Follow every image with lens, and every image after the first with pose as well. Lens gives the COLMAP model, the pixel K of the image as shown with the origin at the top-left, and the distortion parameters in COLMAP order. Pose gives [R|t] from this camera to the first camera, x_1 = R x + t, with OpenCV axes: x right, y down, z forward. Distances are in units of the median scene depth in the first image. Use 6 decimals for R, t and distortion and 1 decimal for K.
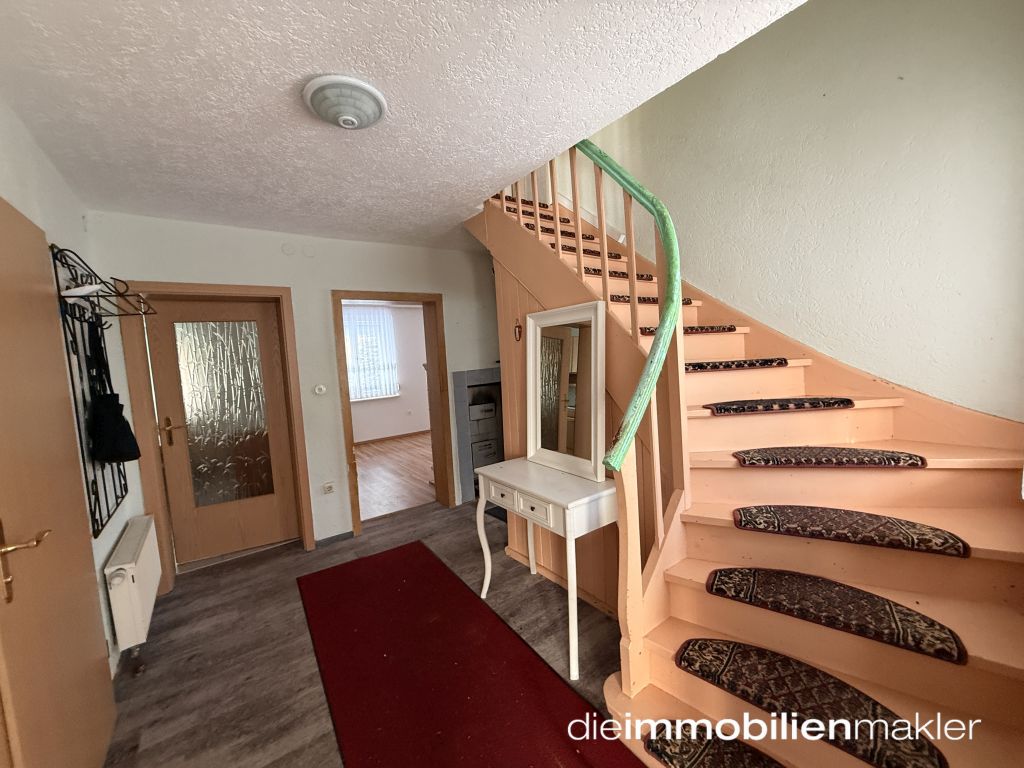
lens RADIAL K [[407.6, 0, 511.0], [0, 407.6, 382.5], [0, 0, 1]] dist [-0.000902, 0.000012]
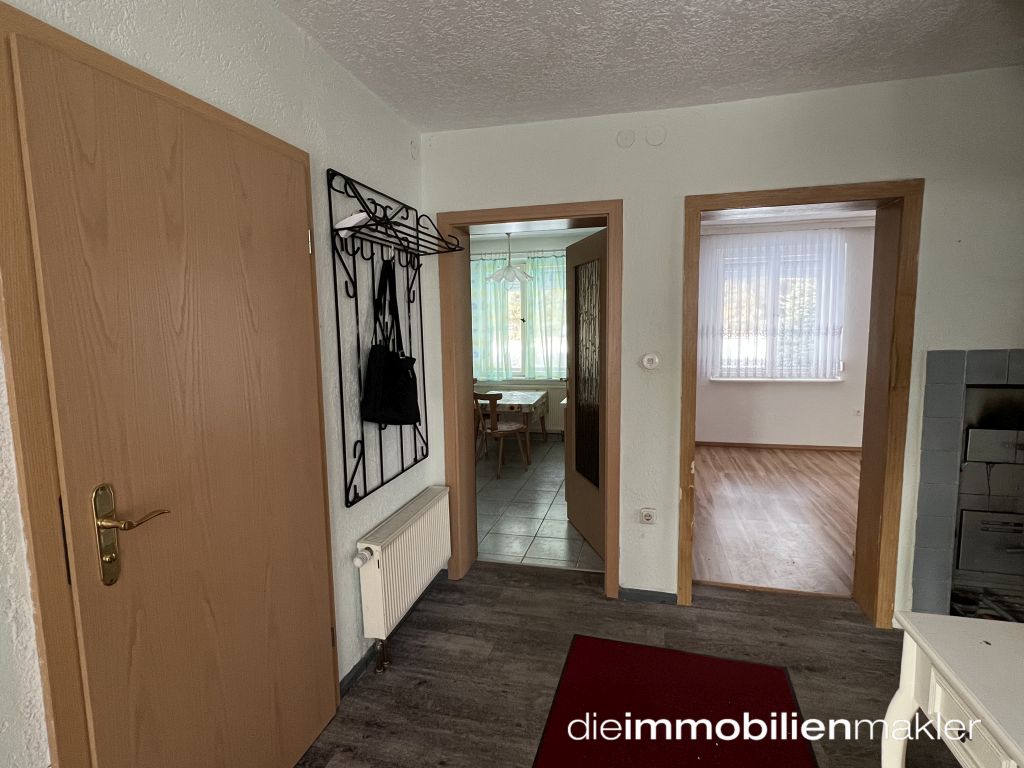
lens RADIAL K [[534.7, 0, 510.4], [0, 534.7, 382.2], [0, 0, 1]] dist [0.001567, -0.000193]
pose [[0.630474, 0.131378, -0.765011, 0.031537], [-0.078057, 0.991307, 0.105910, -0.021203], [0.772275, -0.007059, 0.635249, 0.307240]]
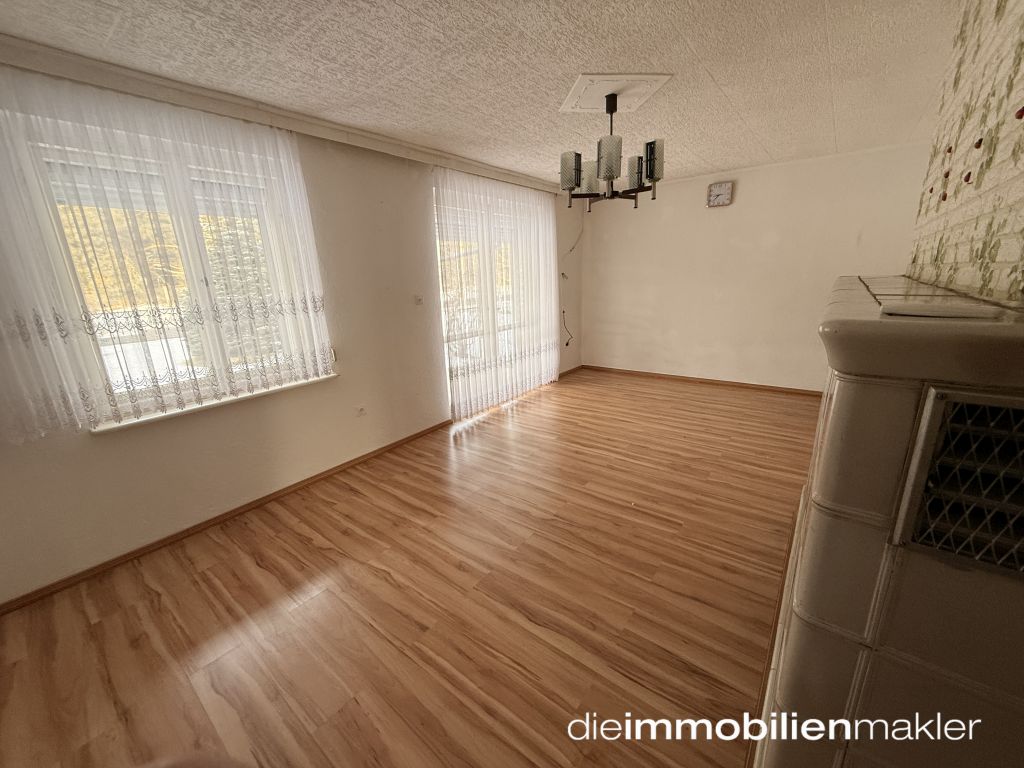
lens RADIAL K [[407.6, 0, 515.0], [0, 407.6, 381.4], [0, 0, 1]] dist [-0.000902, 0.000012]
pose [[0.963514, -0.043557, 0.264091, -0.471963], [-0.003081, 0.984800, 0.173664, -0.073281], [-0.267641, -0.168141, 0.948734, 1.243103]]
